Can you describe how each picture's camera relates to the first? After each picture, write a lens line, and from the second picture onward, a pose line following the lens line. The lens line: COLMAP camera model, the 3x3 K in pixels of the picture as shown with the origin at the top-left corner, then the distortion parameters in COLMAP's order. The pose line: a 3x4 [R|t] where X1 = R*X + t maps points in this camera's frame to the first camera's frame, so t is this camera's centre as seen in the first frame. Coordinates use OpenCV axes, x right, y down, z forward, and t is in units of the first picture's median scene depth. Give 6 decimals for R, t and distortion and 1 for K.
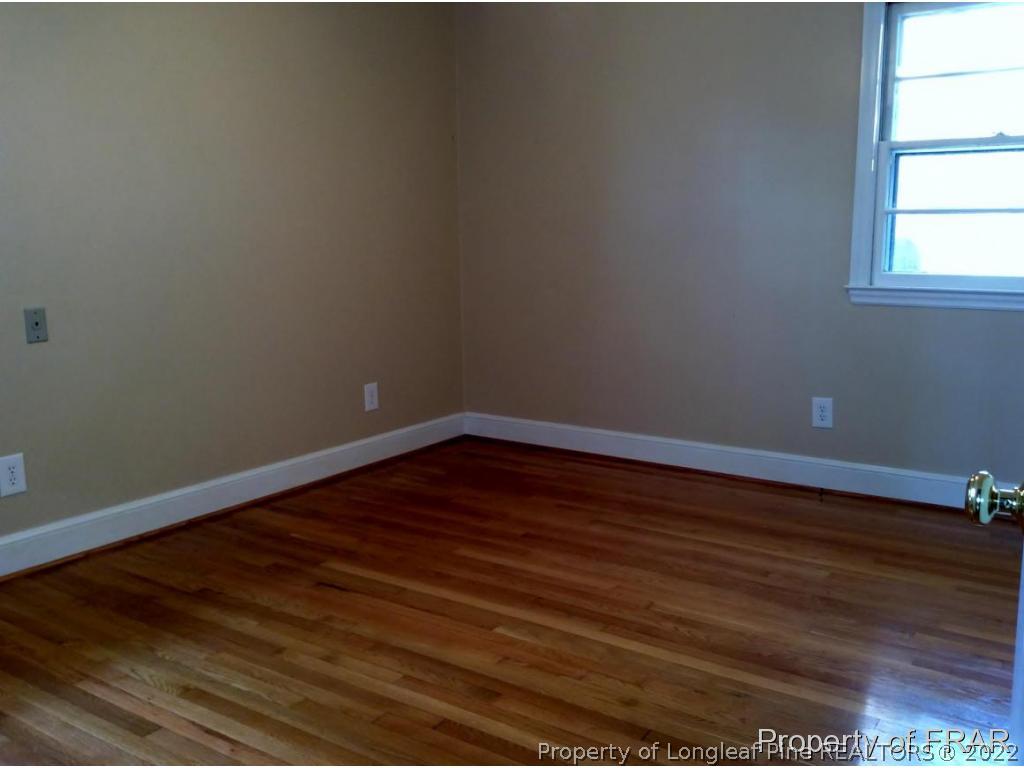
lens RADIAL K [[956.0, 0, 514.5], [0, 956.0, 384.0], [0, 0, 1]] dist [0.025176, 0.000000]
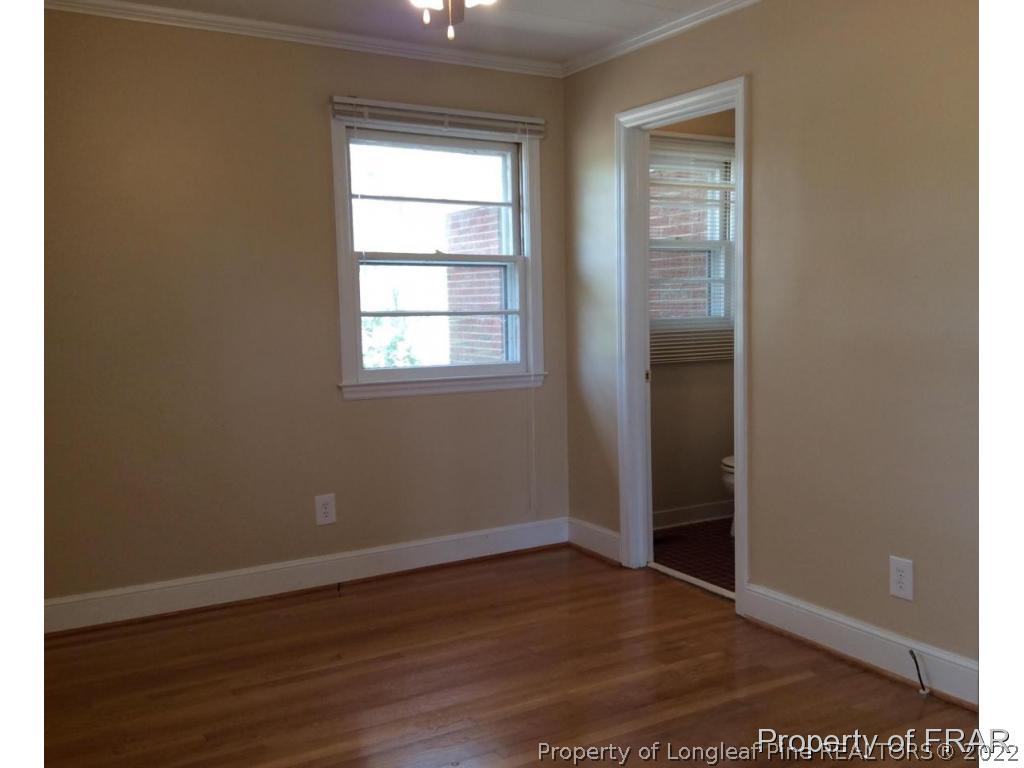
lens RADIAL K [[956.0, 0, 515.1], [0, 956.0, 378.2], [0, 0, 1]] dist [0.025176, 0.000000]
pose [[0.397142, -0.070439, 0.915050, -0.548635], [0.164777, 0.986321, 0.004410, -0.083600], [-0.902844, 0.149028, 0.403316, 0.413835]]
